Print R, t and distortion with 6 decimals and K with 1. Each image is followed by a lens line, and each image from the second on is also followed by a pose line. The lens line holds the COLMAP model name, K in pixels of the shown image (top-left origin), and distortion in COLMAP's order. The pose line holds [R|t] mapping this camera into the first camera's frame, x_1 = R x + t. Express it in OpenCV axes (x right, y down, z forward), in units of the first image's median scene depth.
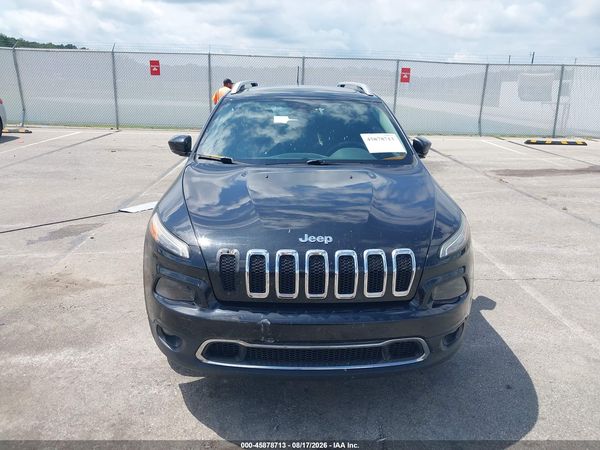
lens RADIAL K [[482.7, 0, 305.6], [0, 482.7, 227.0], [0, 0, 1]] dist [-0.009339, 0.004541]
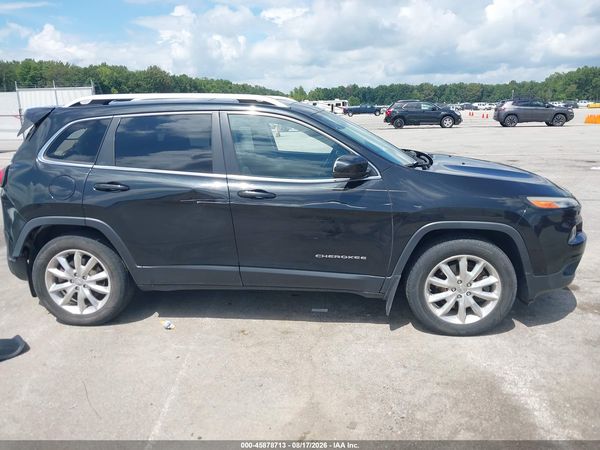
lens RADIAL K [[482.7, 0, 305.6], [0, 482.7, 227.0], [0, 0, 1]] dist [-0.009339, 0.004541]
pose [[0.128684, -0.271996, 0.953655, -0.931376], [0.300876, 0.927031, 0.223802, -0.237555], [-0.944941, 0.258132, 0.201131, 0.780416]]
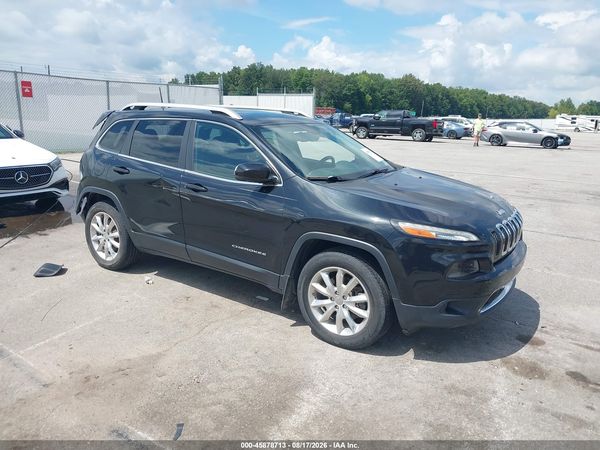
lens RADIAL K [[482.7, 0, 305.6], [0, 482.7, 227.0], [0, 0, 1]] dist [-0.009339, 0.004541]
pose [[0.594117, -0.197713, 0.779702, -0.825506], [0.216265, 0.972893, 0.081912, -0.096969], [-0.774761, 0.119957, 0.620770, 0.266624]]
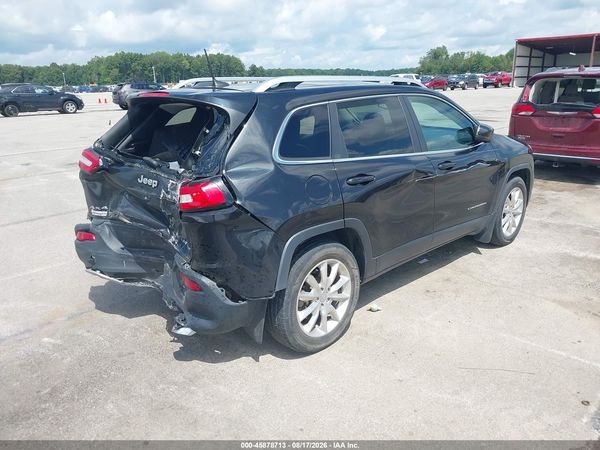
lens RADIAL K [[482.7, 0, 305.6], [0, 482.7, 227.0], [0, 0, 1]] dist [-0.009339, 0.004541]
pose [[-0.679992, -0.228963, 0.696554, -0.668194], [0.206900, 0.851469, 0.481865, -0.510944], [-0.703423, 0.471781, -0.531619, 1.673316]]
